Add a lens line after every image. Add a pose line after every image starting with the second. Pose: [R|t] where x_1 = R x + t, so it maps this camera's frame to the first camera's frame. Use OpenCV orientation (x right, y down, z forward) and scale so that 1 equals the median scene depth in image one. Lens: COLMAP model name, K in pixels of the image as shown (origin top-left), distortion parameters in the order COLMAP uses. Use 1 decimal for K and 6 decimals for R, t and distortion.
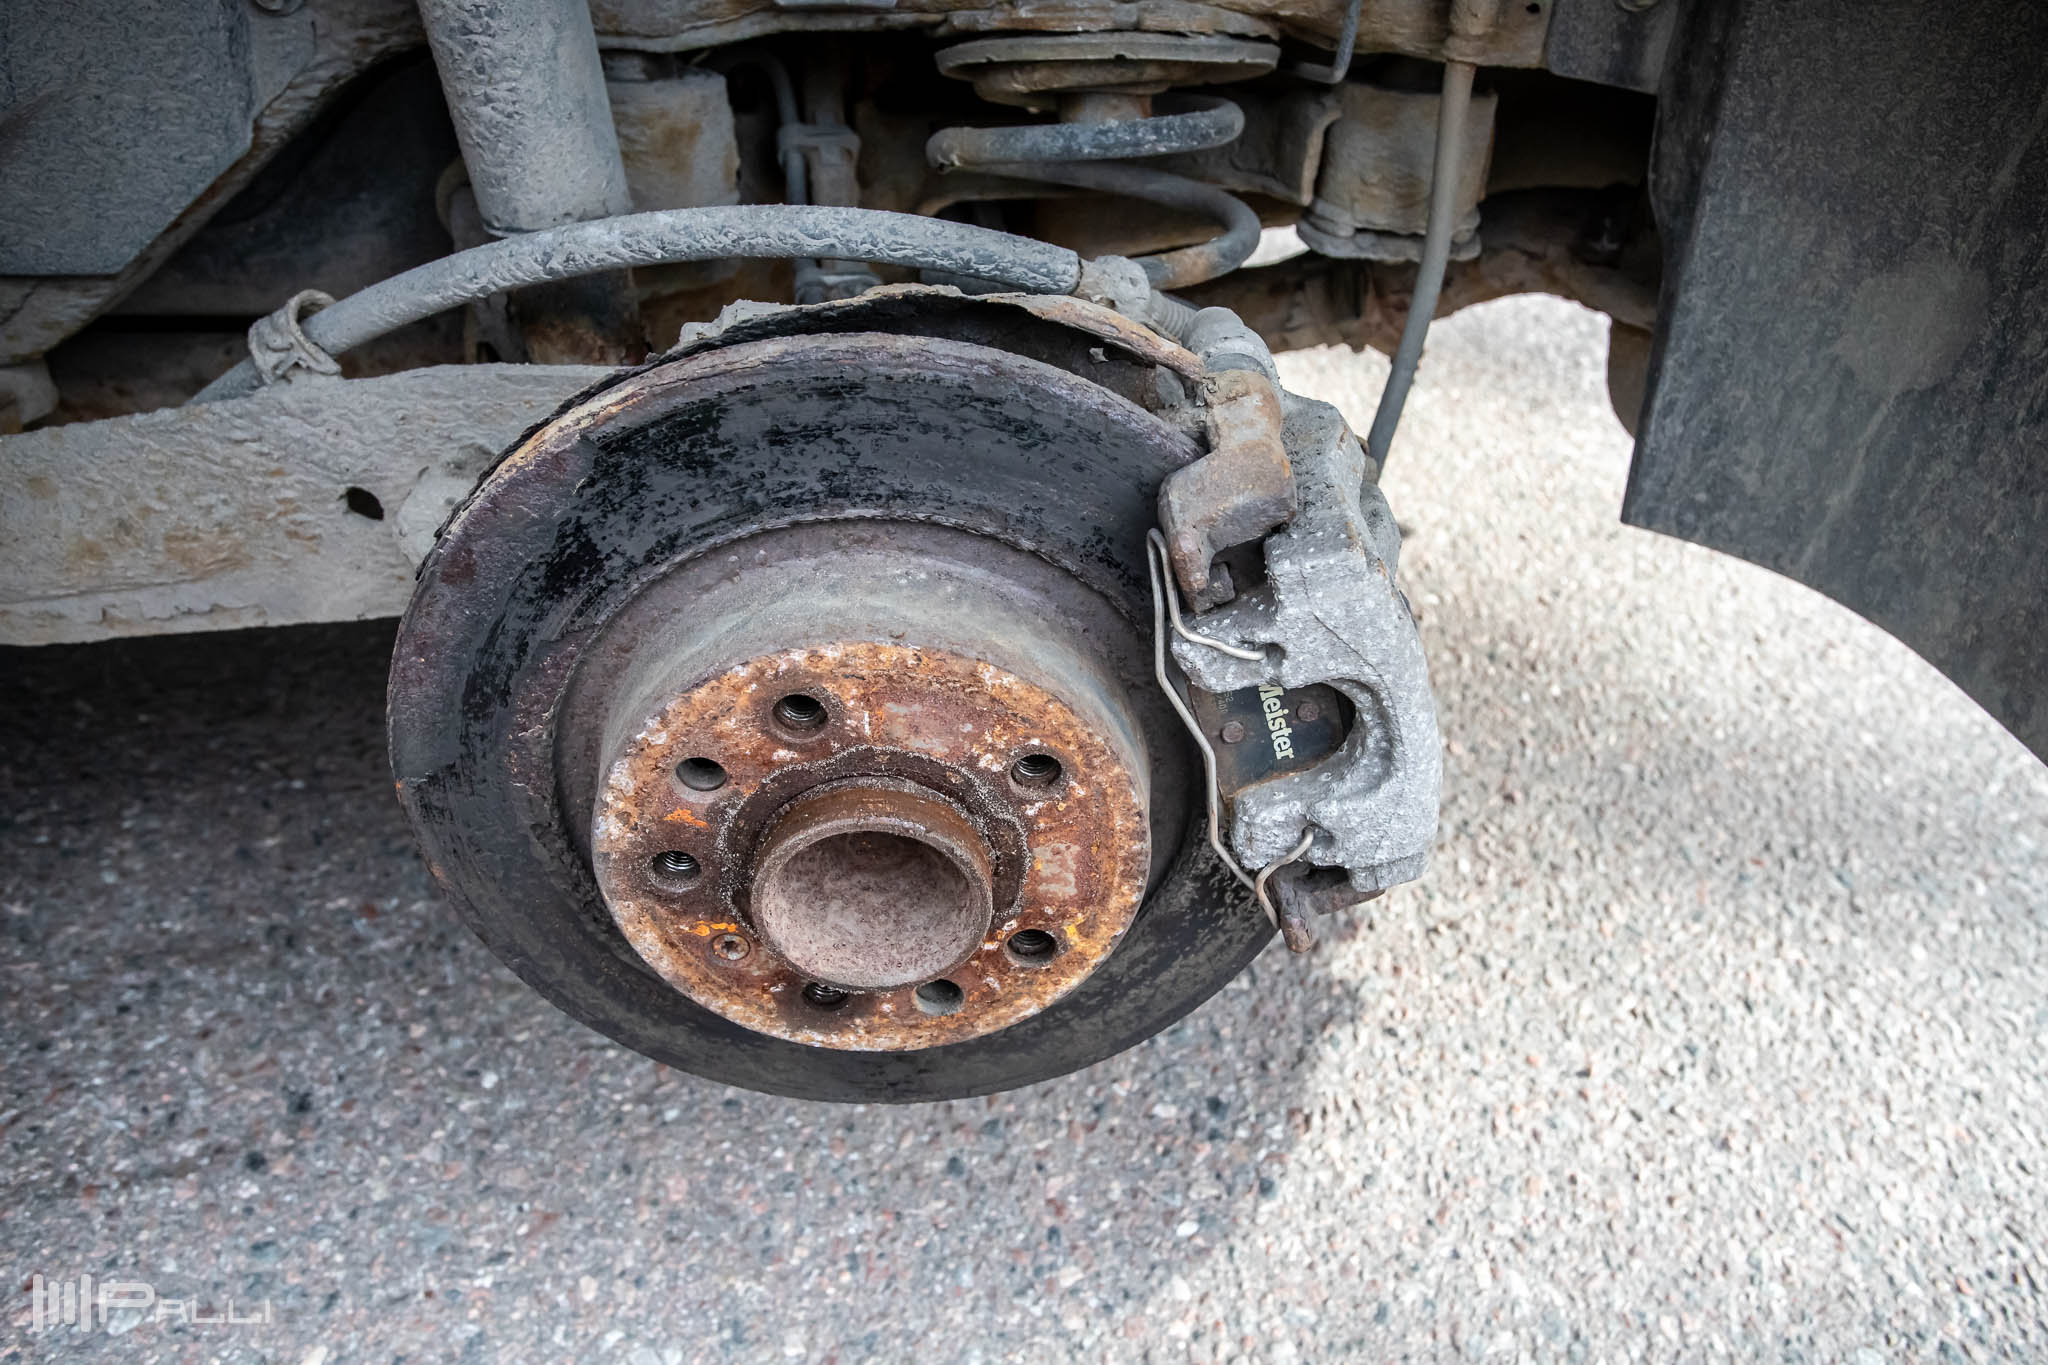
lens RADIAL K [[1478.3, 0, 1021.9], [0, 1478.3, 687.5], [0, 0, 1]] dist [0.000184, 0.004232]
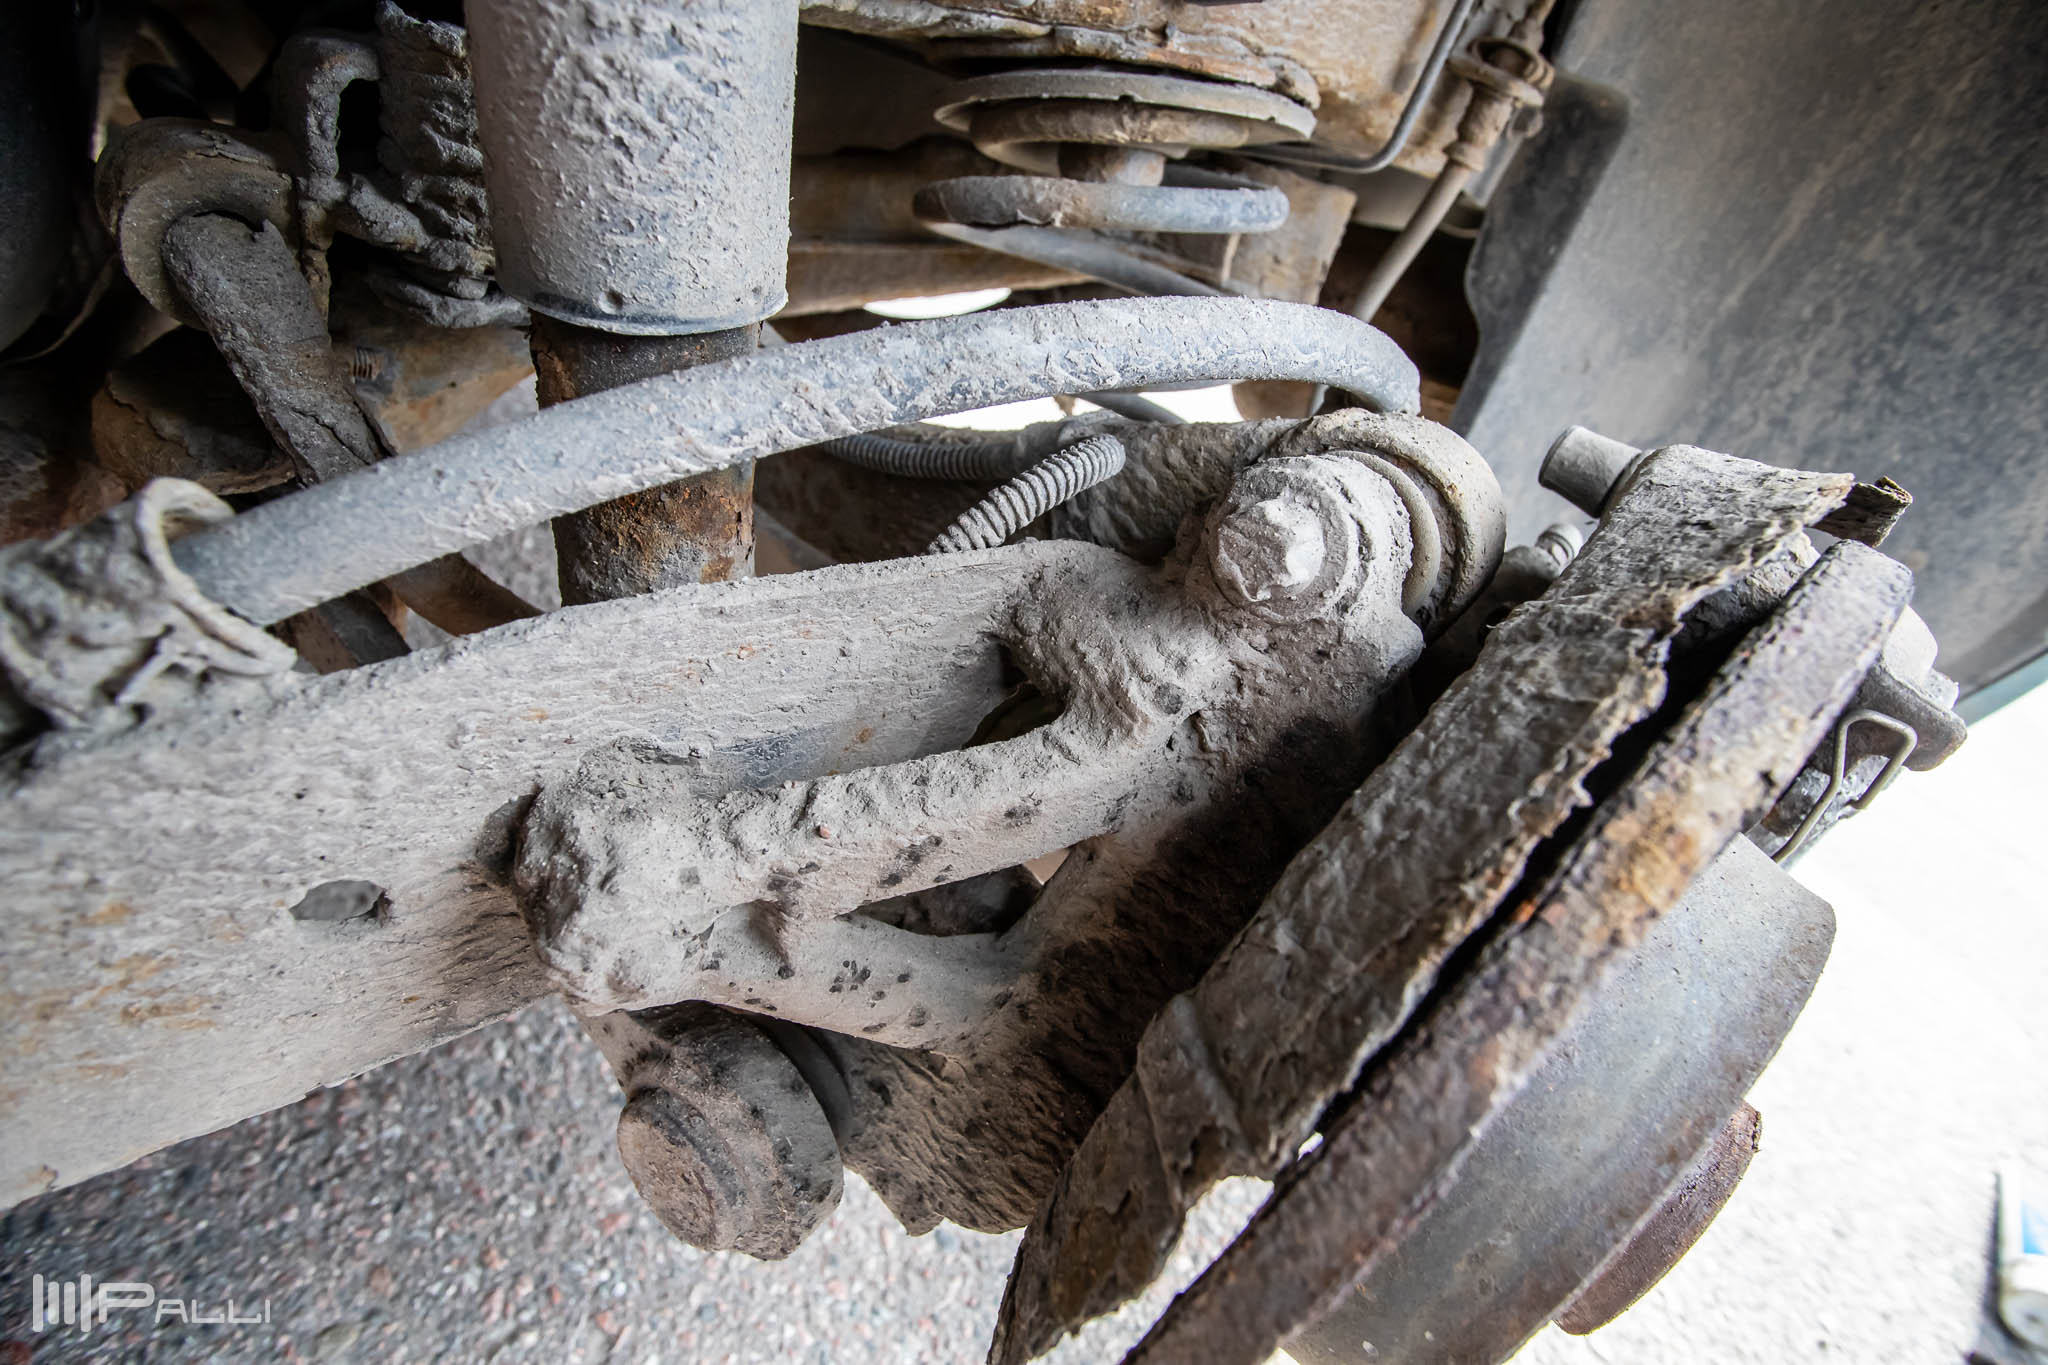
lens RADIAL K [[990.4, 0, 1025.2], [0, 990.4, 674.0], [0, 0, 1]] dist [-0.049214, -0.000736]
pose [[0.736839, -0.228900, 0.636139, -0.508606], [0.159908, 0.973248, 0.164979, -0.233655], [-0.656884, -0.019839, 0.753730, 0.683369]]
